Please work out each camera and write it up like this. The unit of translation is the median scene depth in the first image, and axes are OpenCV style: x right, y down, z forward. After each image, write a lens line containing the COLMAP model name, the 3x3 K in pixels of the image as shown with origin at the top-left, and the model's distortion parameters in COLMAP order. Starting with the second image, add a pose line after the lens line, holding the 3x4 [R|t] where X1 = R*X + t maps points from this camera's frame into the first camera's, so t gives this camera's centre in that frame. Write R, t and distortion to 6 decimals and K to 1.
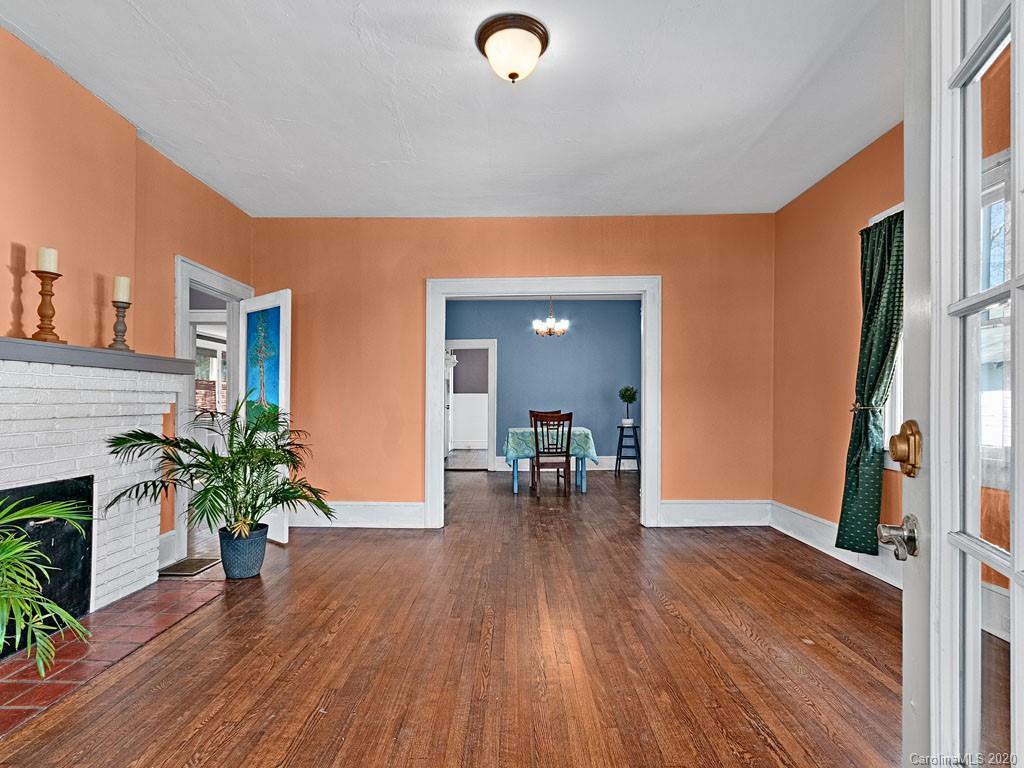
lens RADIAL K [[522.3, 0, 510.6], [0, 522.3, 399.9], [0, 0, 1]] dist [-0.001045, 0.000578]
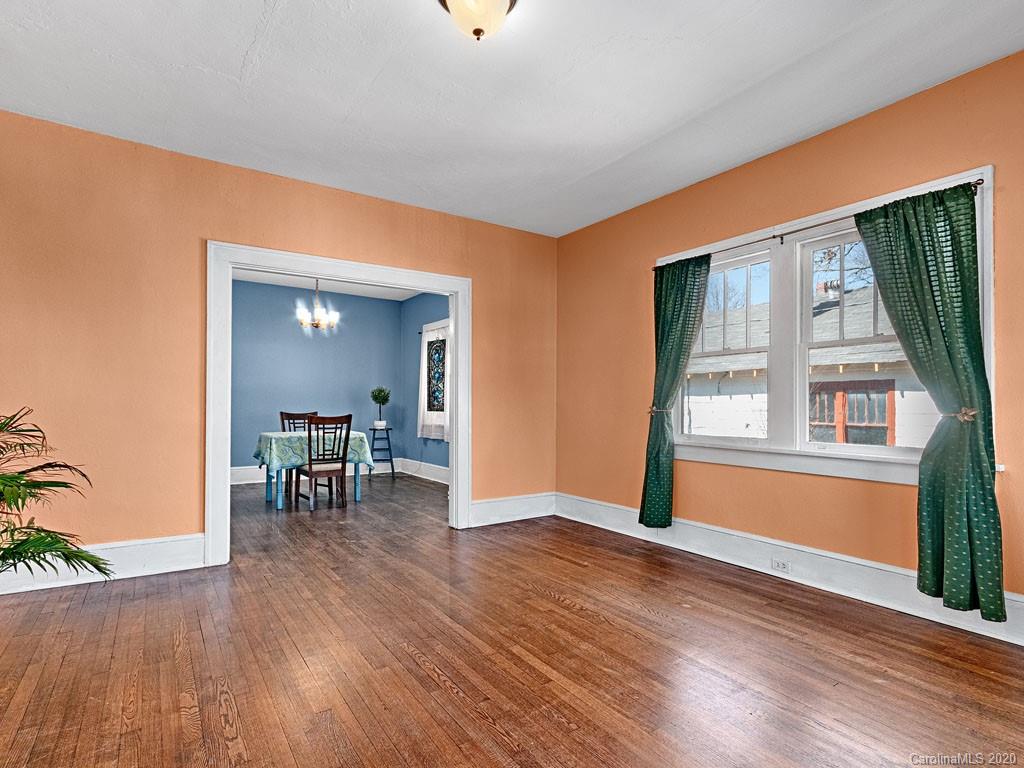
lens RADIAL K [[522.3, 0, 510.6], [0, 522.3, 399.9], [0, 0, 1]] dist [-0.001045, 0.000578]
pose [[0.825742, 0.015601, 0.563832, -0.220656], [-0.013492, 0.999878, -0.007907, 0.003530], [-0.563886, -0.001078, 0.825852, 0.121159]]
